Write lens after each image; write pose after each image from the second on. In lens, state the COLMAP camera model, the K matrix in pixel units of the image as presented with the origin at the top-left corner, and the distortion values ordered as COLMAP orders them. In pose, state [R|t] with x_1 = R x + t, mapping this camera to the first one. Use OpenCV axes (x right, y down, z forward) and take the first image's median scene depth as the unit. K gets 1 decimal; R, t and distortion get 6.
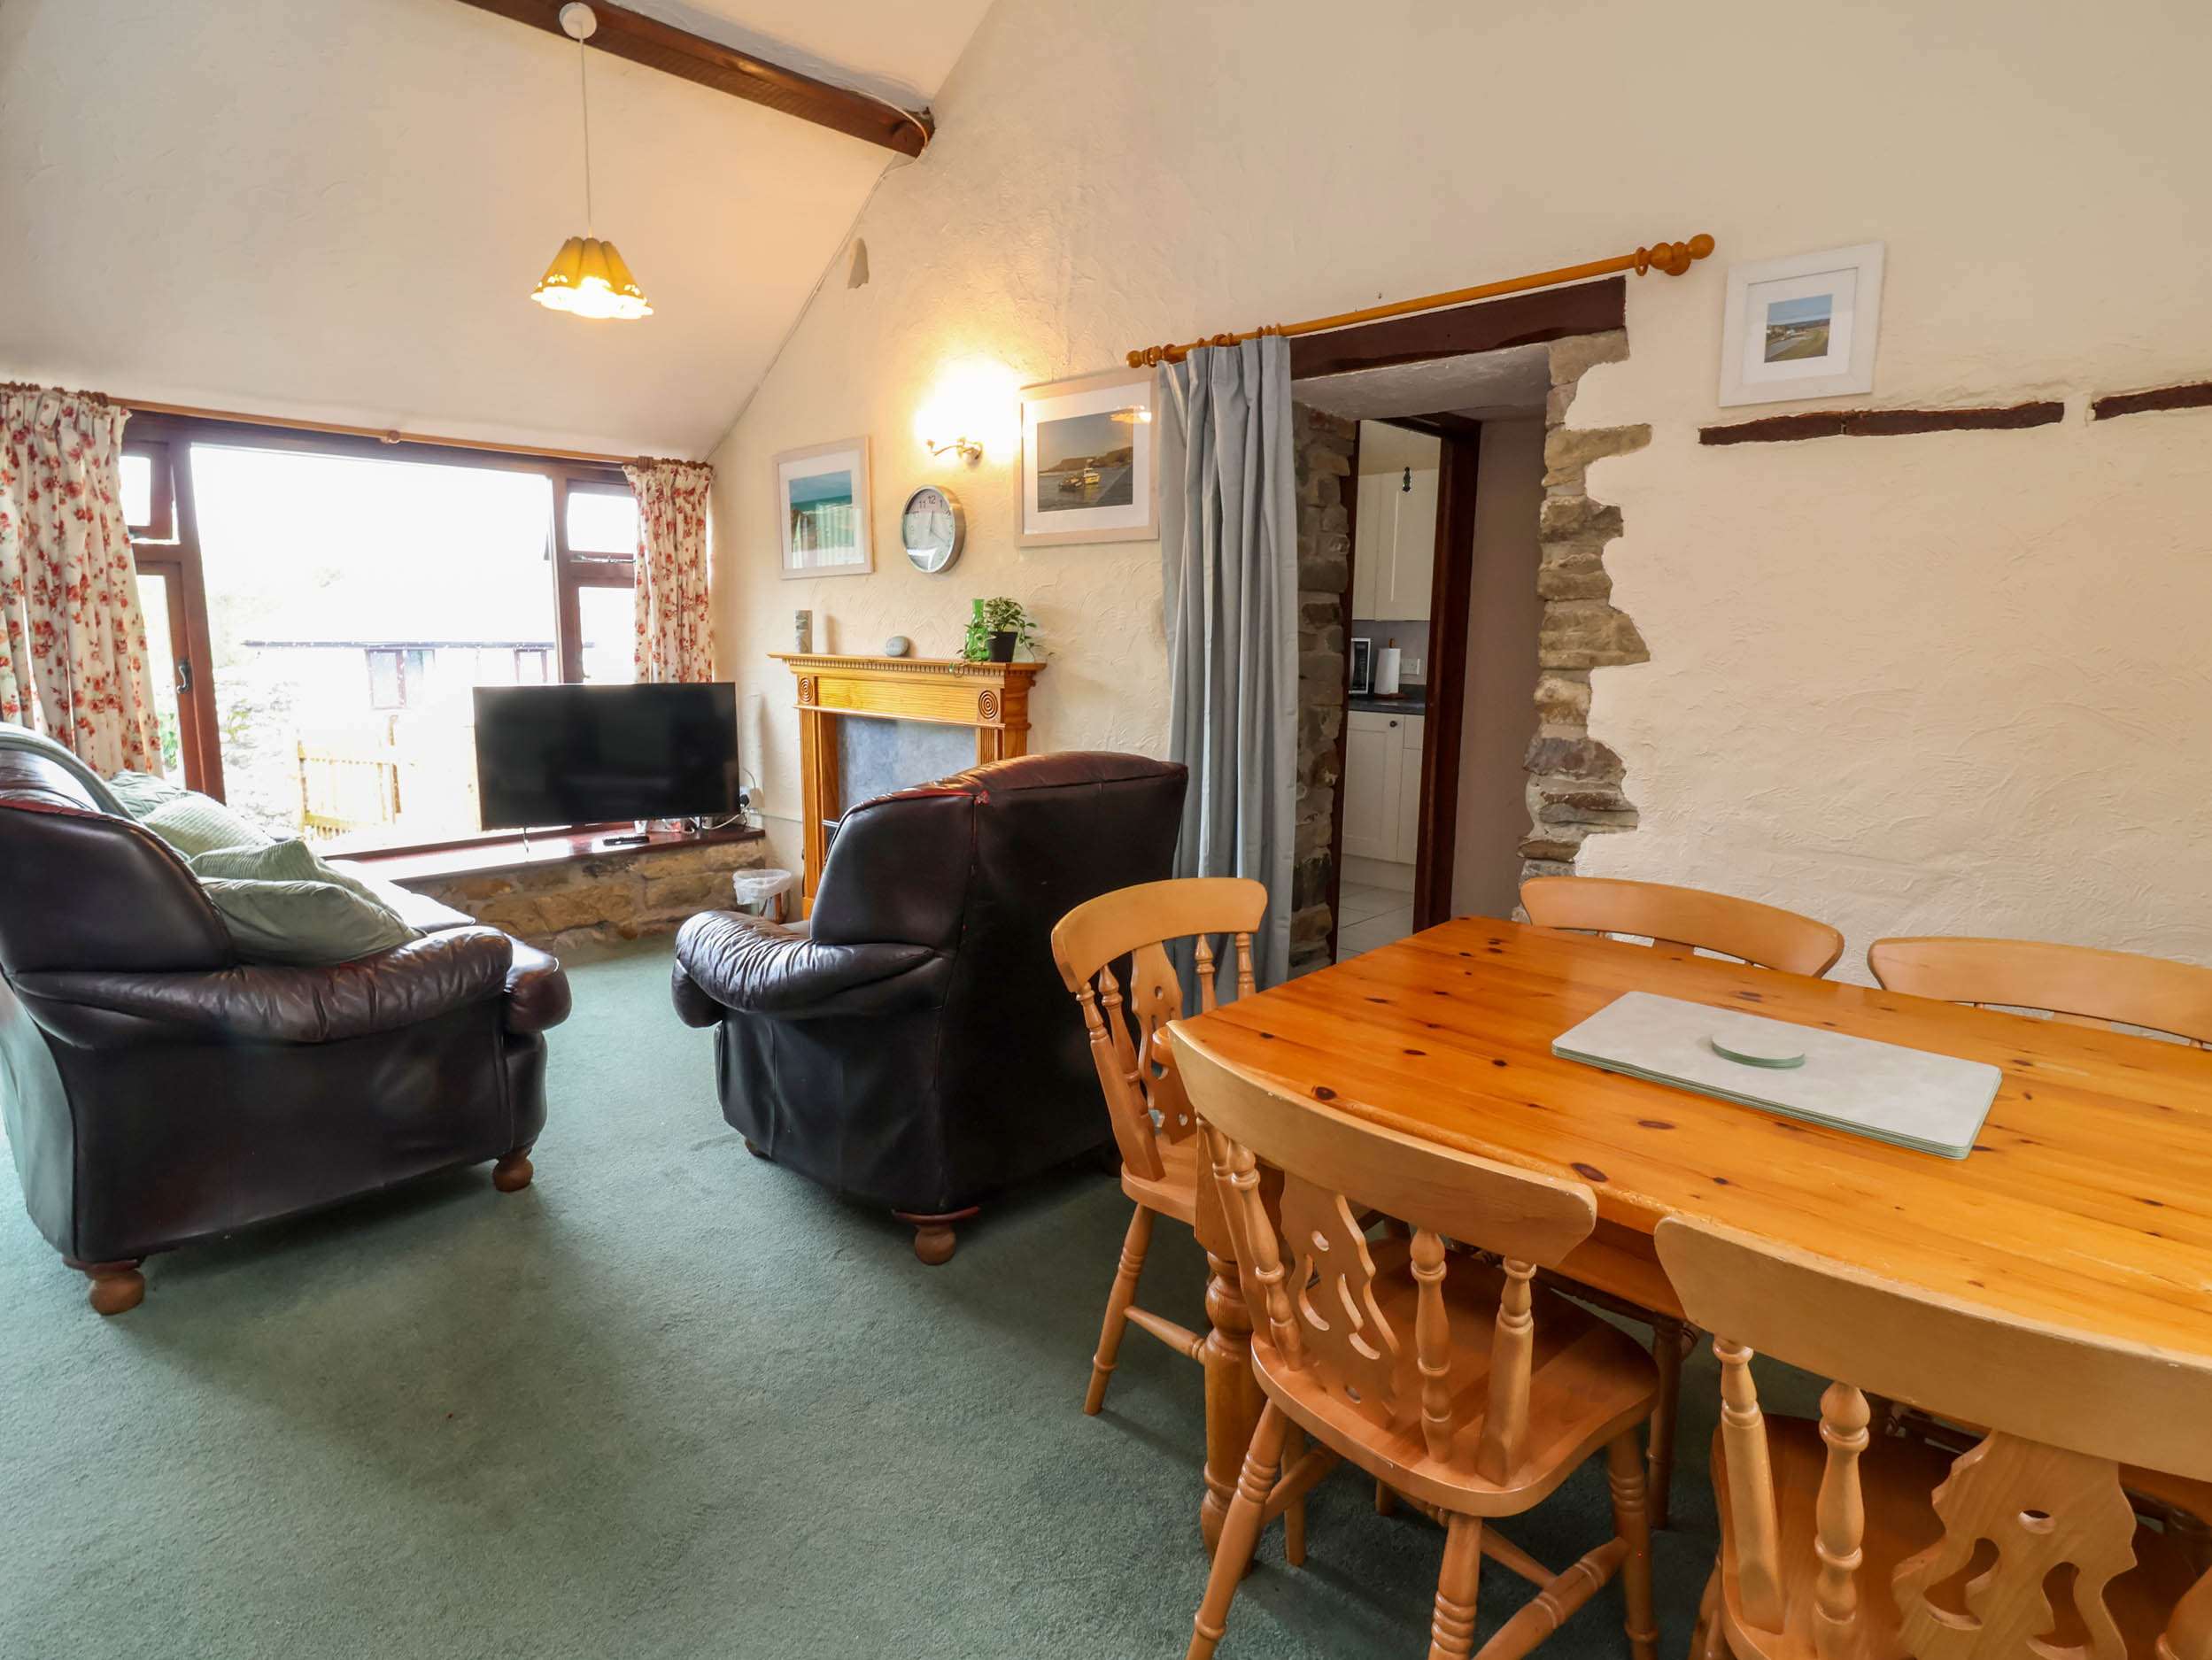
lens RADIAL K [[1170.1, 0, 1114.4], [0, 1170.1, 812.9], [0, 0, 1]] dist [-0.006042, -0.013085]
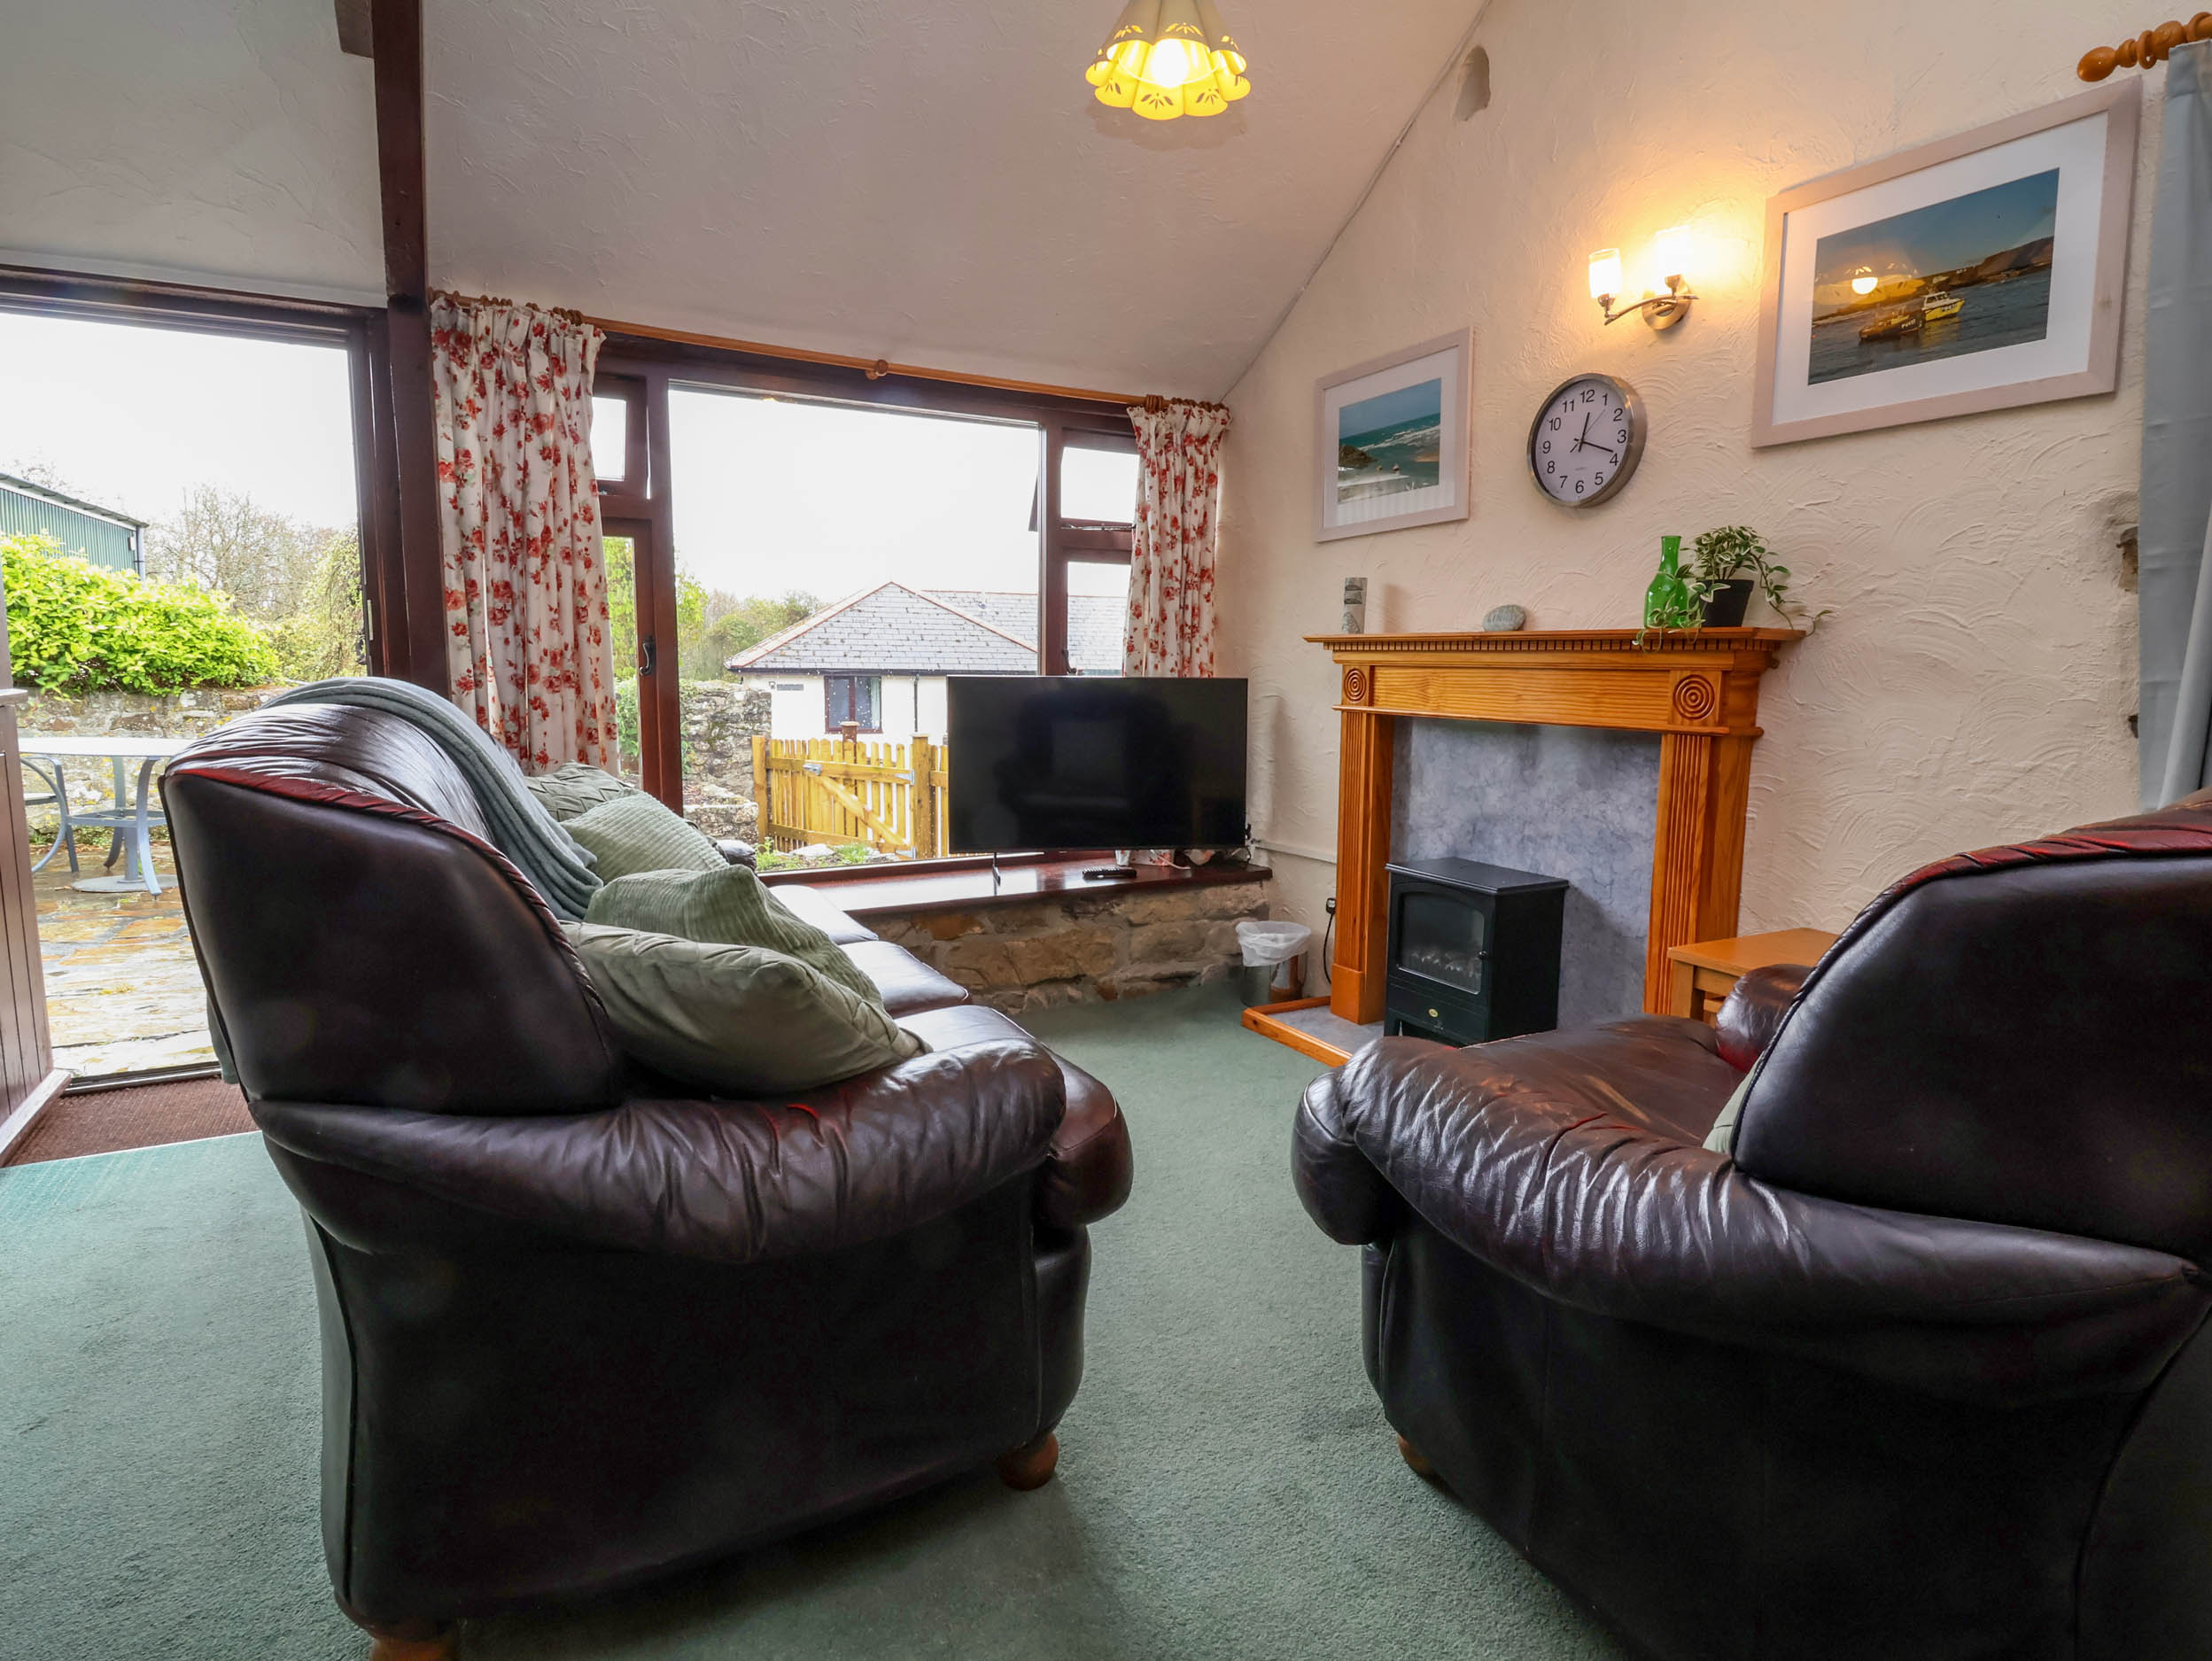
lens RADIAL K [[1195.1, 0, 1102.0], [0, 1195.1, 814.4], [0, 0, 1]] dist [-0.016769, -0.004245]
pose [[0.942809, 0.038912, -0.331053, -0.215892], [-0.048434, 0.998615, -0.020557, -0.000221], [0.329795, 0.035416, 0.943388, 0.319446]]
